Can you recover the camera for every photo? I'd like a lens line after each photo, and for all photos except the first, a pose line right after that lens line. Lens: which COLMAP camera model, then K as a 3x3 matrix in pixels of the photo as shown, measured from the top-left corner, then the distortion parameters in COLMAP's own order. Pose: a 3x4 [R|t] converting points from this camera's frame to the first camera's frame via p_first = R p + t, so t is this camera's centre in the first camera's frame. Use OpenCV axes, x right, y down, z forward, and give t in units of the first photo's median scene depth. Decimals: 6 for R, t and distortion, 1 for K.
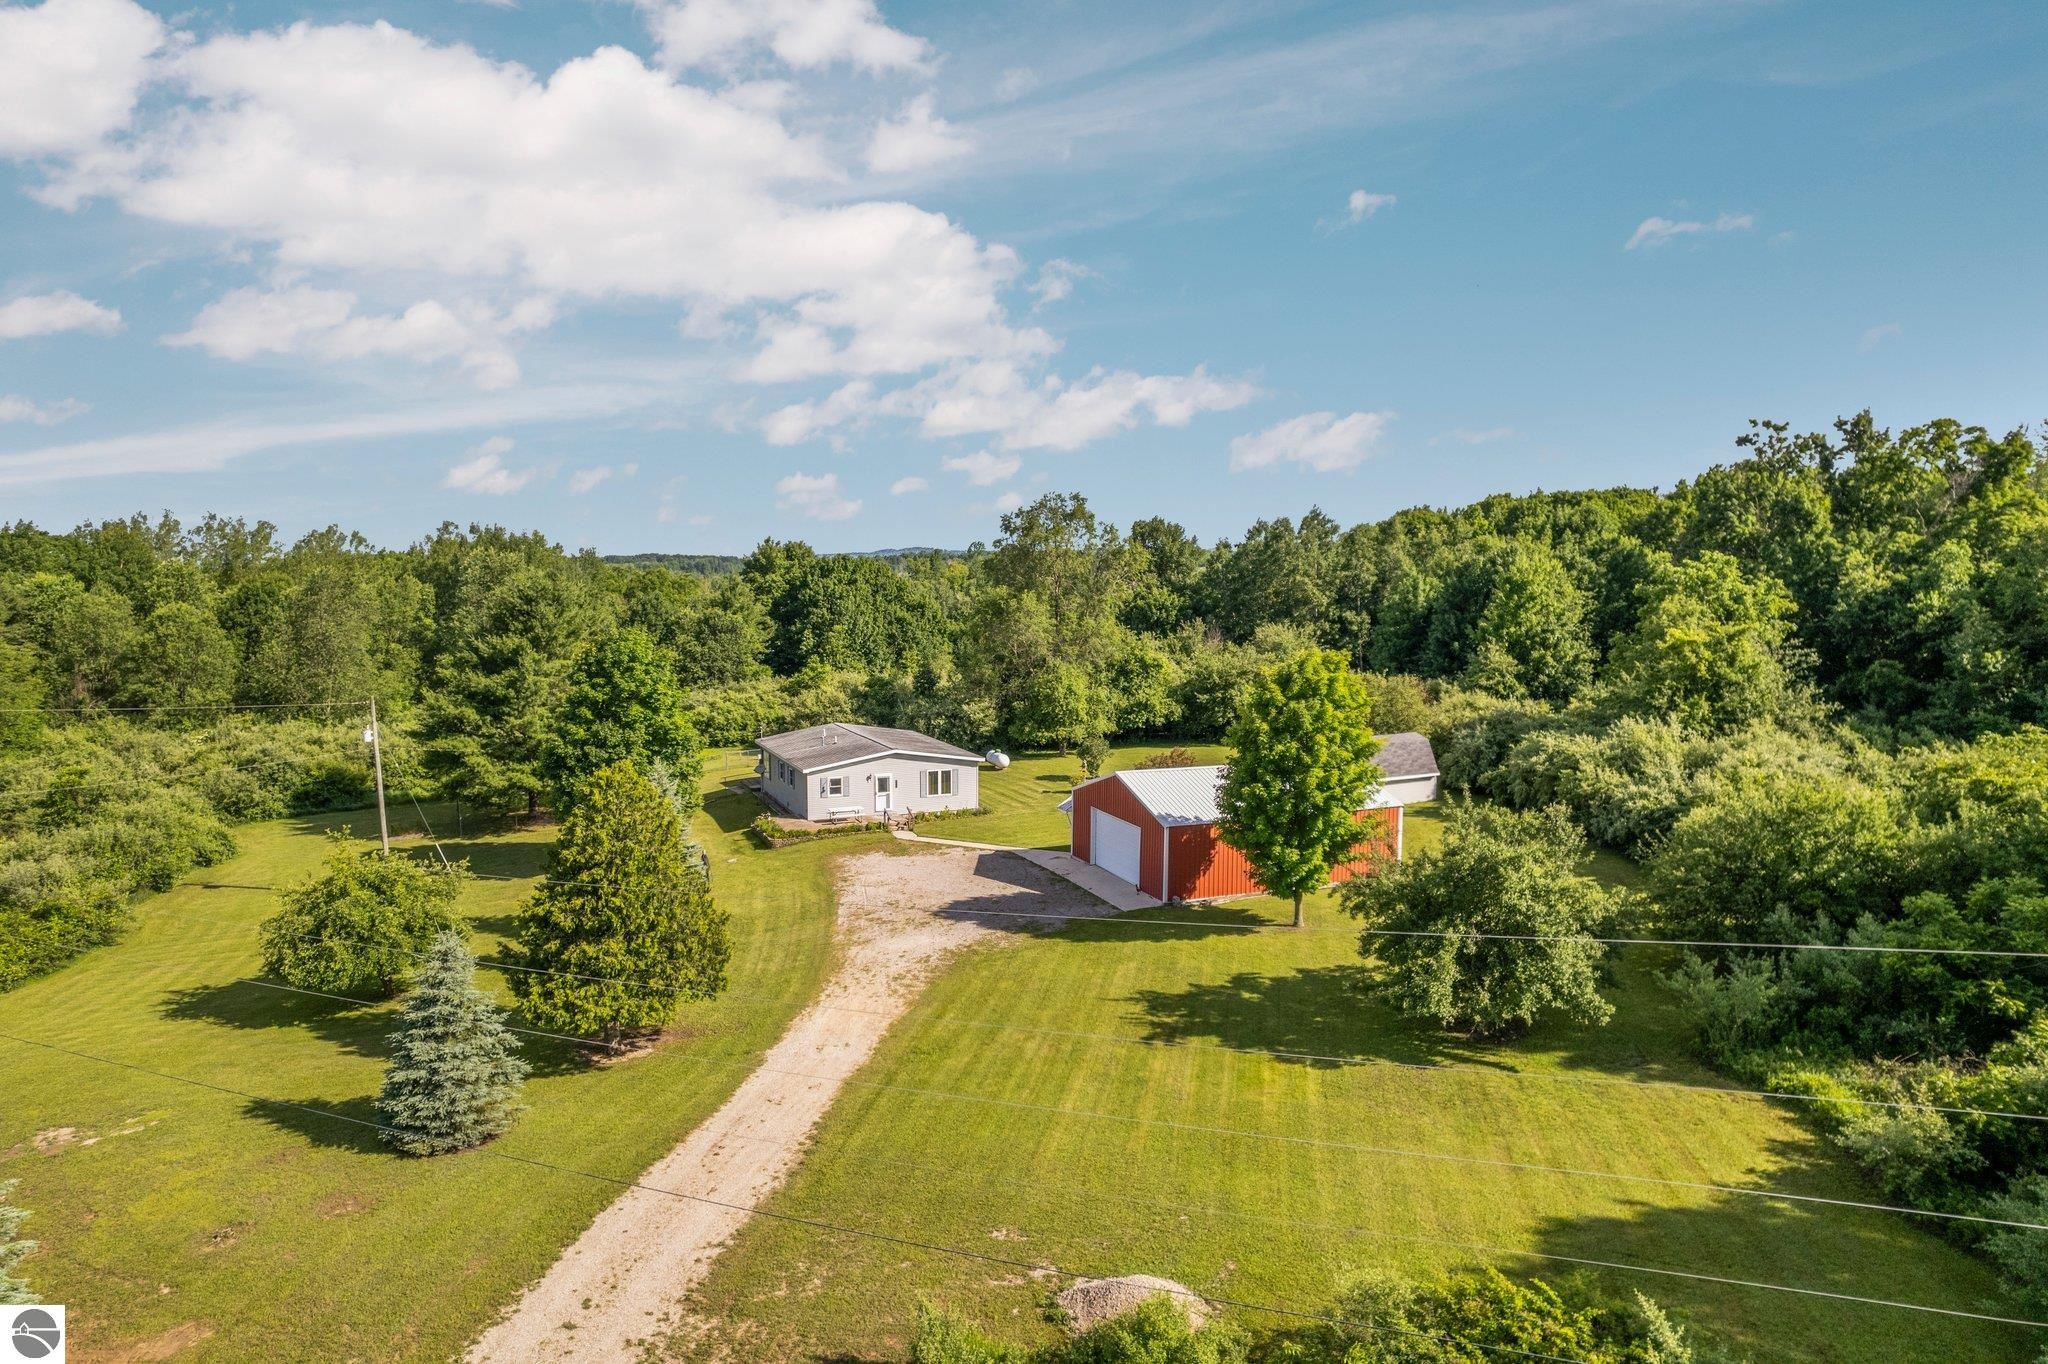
lens RADIAL K [[1314.9, 0, 1028.2], [0, 1314.9, 695.0], [0, 0, 1]] dist [-0.079525, 0.075146]
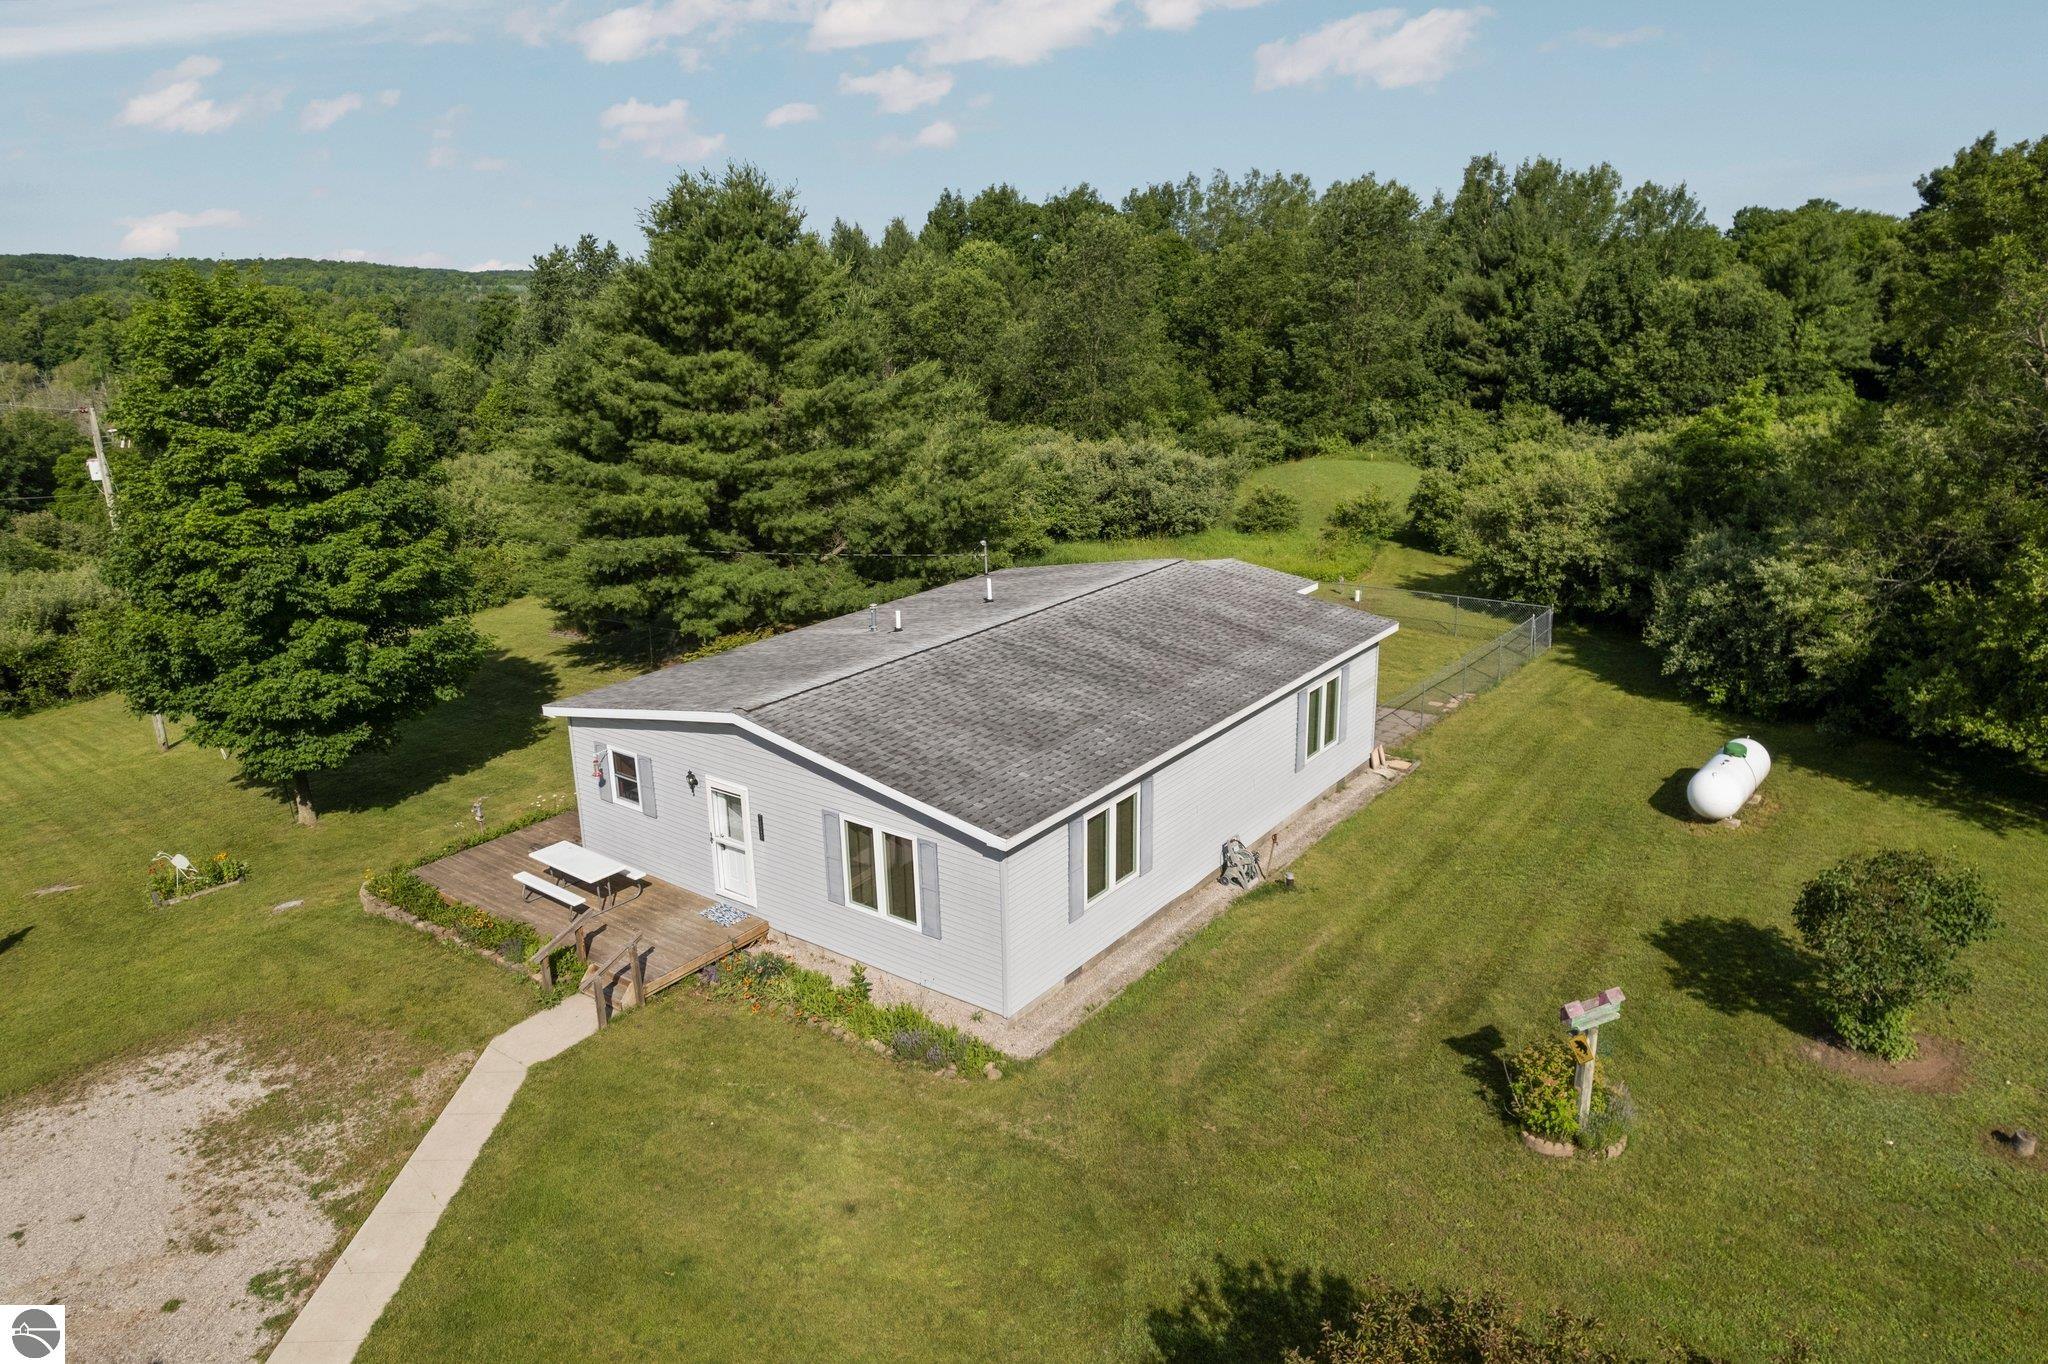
lens RADIAL K [[1323.9, 0, 1033.8], [0, 1323.9, 649.9], [0, 0, 1]] dist [-0.062422, 0.058845]
pose [[0.496444, 0.222176, -0.839155, 0.160970], [-0.061699, 0.973278, 0.221186, -0.036838], [0.865873, -0.058032, 0.496886, 0.908082]]
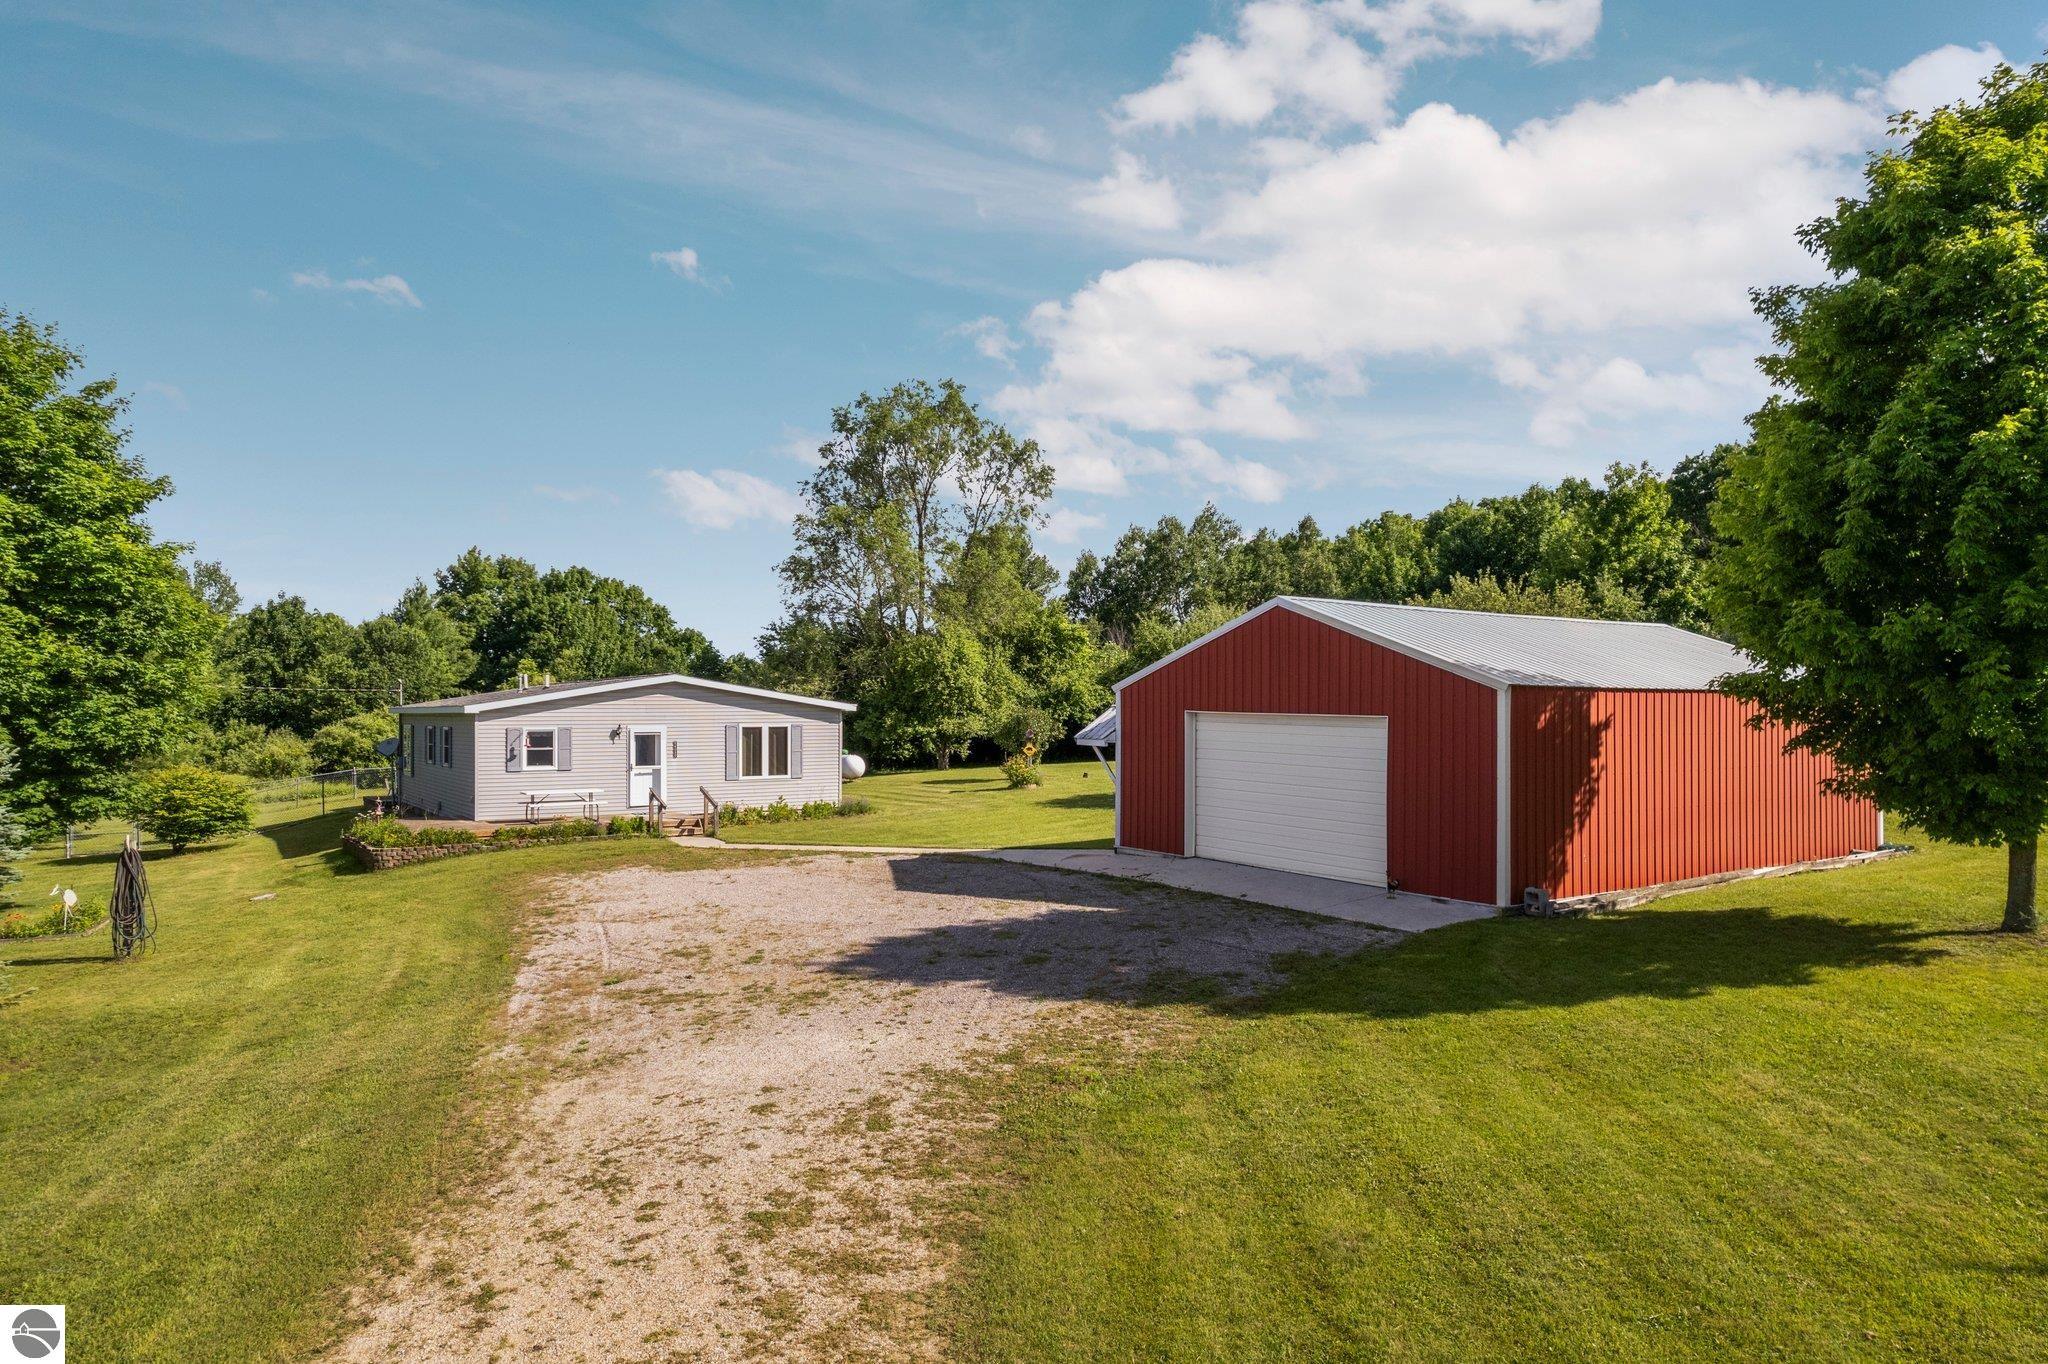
lens RADIAL K [[1312.5, 0, 1020.5], [0, 1312.5, 694.6], [0, 0, 1]] dist [-0.046264, 0.003155]
pose [[0.983395, -0.001936, 0.181469, -0.063226], [0.022576, 0.993480, -0.111744, 0.103390], [-0.180070, 0.113986, 0.977027, 0.510998]]
